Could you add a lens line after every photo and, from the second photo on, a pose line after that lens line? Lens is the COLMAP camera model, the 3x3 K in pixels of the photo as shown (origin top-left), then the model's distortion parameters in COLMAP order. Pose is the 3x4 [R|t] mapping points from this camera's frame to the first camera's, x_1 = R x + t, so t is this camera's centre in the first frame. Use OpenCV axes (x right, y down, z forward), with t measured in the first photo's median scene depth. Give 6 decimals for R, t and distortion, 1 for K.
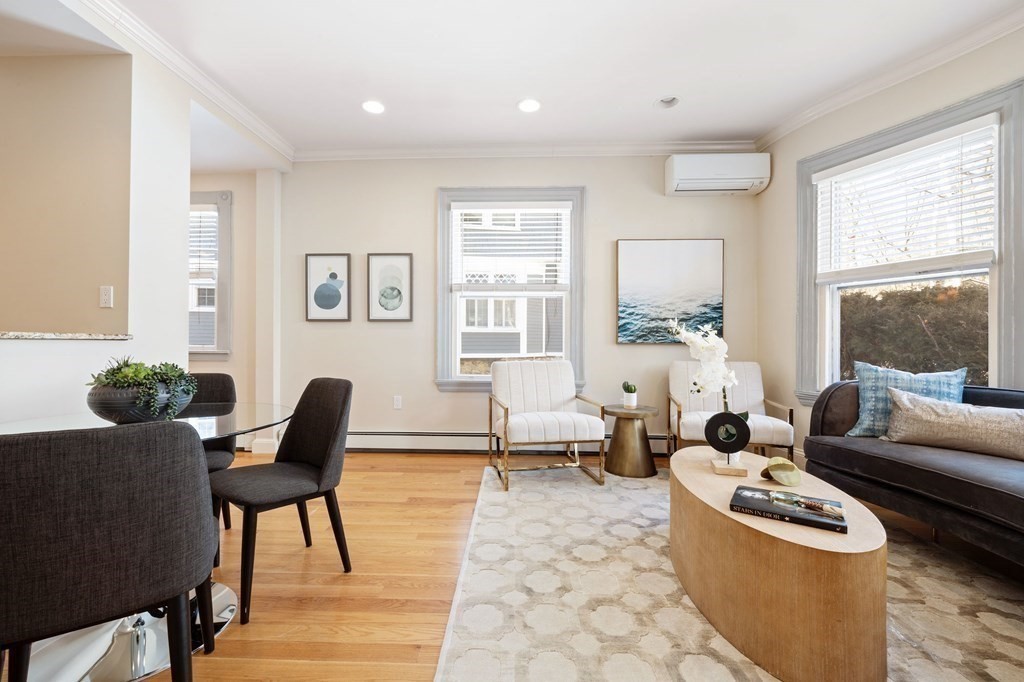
lens RADIAL K [[386.3, 0, 512.0], [0, 386.3, 343.5], [0, 0, 1]] dist [0.000516, 0.000116]
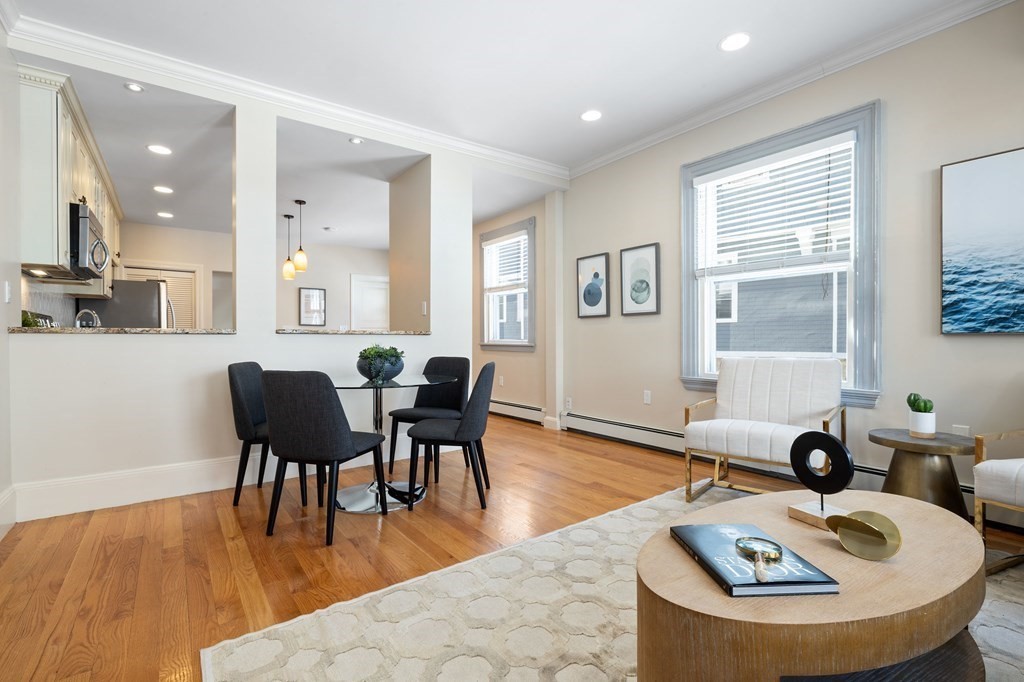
lens RADIAL K [[470.6, 0, 511.8], [0, 470.6, 341.2], [0, 0, 1]] dist [0.002406, 0.000102]
pose [[0.624049, -0.002090, -0.781382, 0.428041], [0.008177, 0.999959, 0.003856, 0.002607], [0.781342, -0.008796, 0.624041, -0.008817]]
